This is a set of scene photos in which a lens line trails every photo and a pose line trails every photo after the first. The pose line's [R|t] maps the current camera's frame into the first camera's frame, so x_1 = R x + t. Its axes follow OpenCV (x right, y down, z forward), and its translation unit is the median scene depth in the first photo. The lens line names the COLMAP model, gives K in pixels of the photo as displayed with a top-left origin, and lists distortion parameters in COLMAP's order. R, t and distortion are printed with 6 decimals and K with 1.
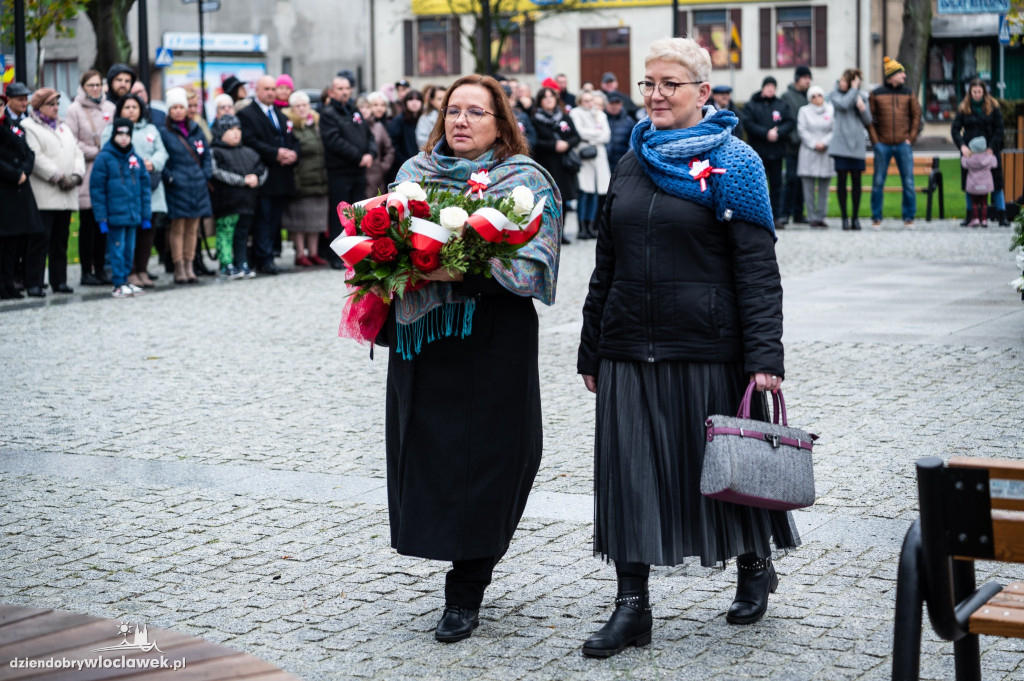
lens RADIAL K [[2228.8, 0, 511.5], [0, 2228.8, 326.4], [0, 0, 1]] dist [-0.015702, 0.058950]
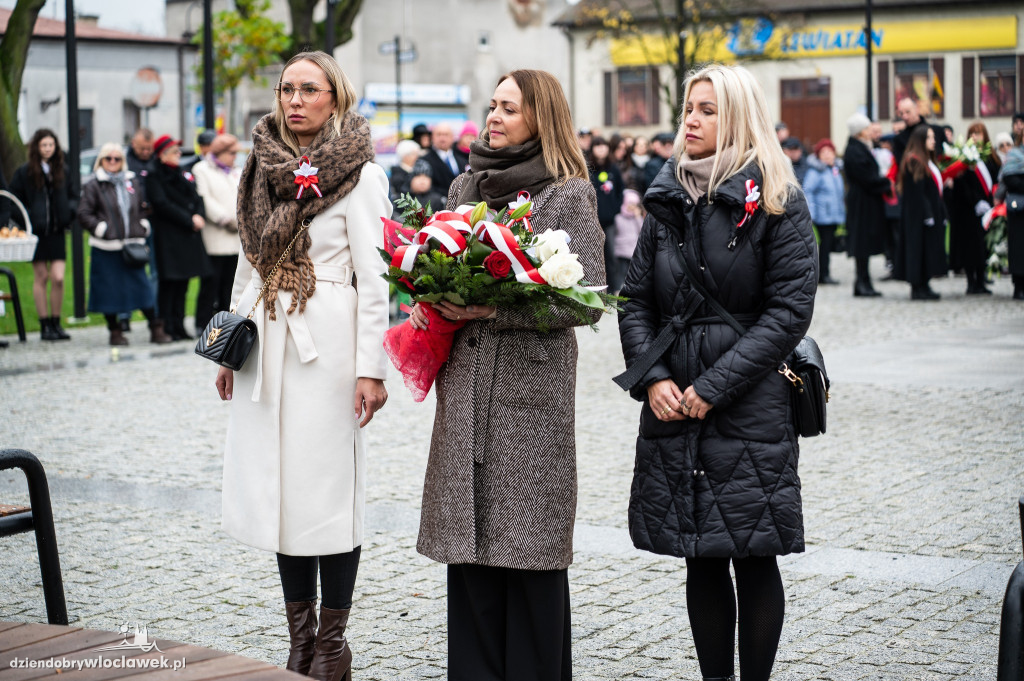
lens RADIAL K [[2228.5, 0, 516.8], [0, 2228.5, 341.3], [0, 0, 1]] dist [-0.004103, -0.134542]
pose [[0.995886, 0.006492, -0.090387, 0.023186], [-0.007999, 0.999835, -0.016315, 0.004317], [0.090266, 0.016970, 0.995773, 0.006384]]
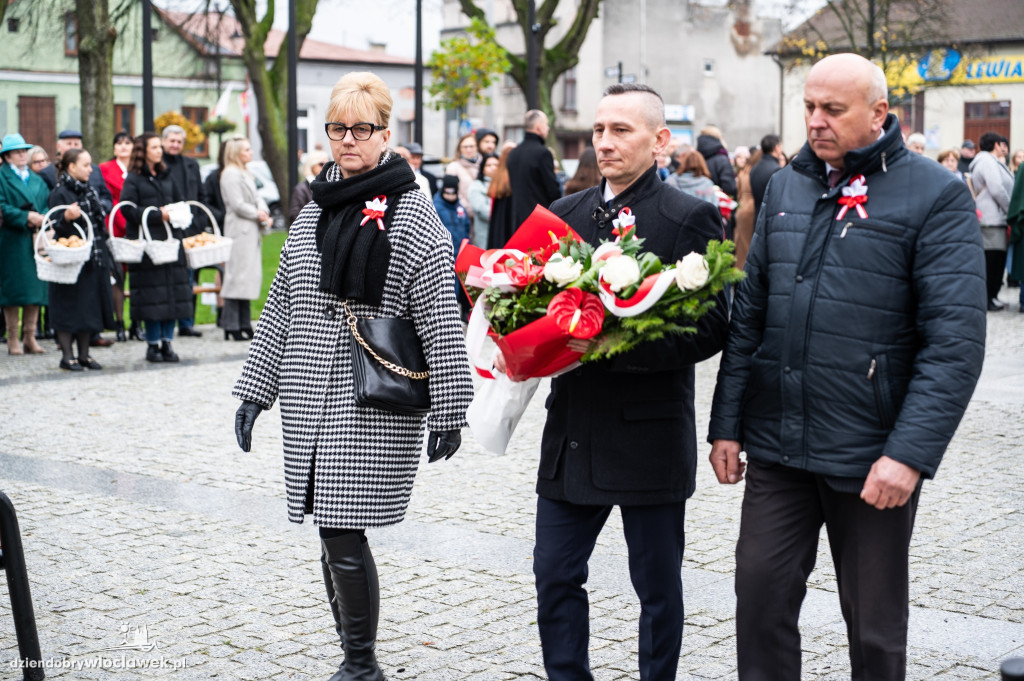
lens RADIAL K [[1852.4, 0, 512.8], [0, 1852.4, 323.5], [0, 0, 1]] dist [0.011054, -0.071918]
pose [[0.975922, 0.031442, -0.215840, 0.069617], [-0.034484, 0.999352, -0.010342, -0.017416], [0.215375, 0.017536, 0.976374, 0.169726]]
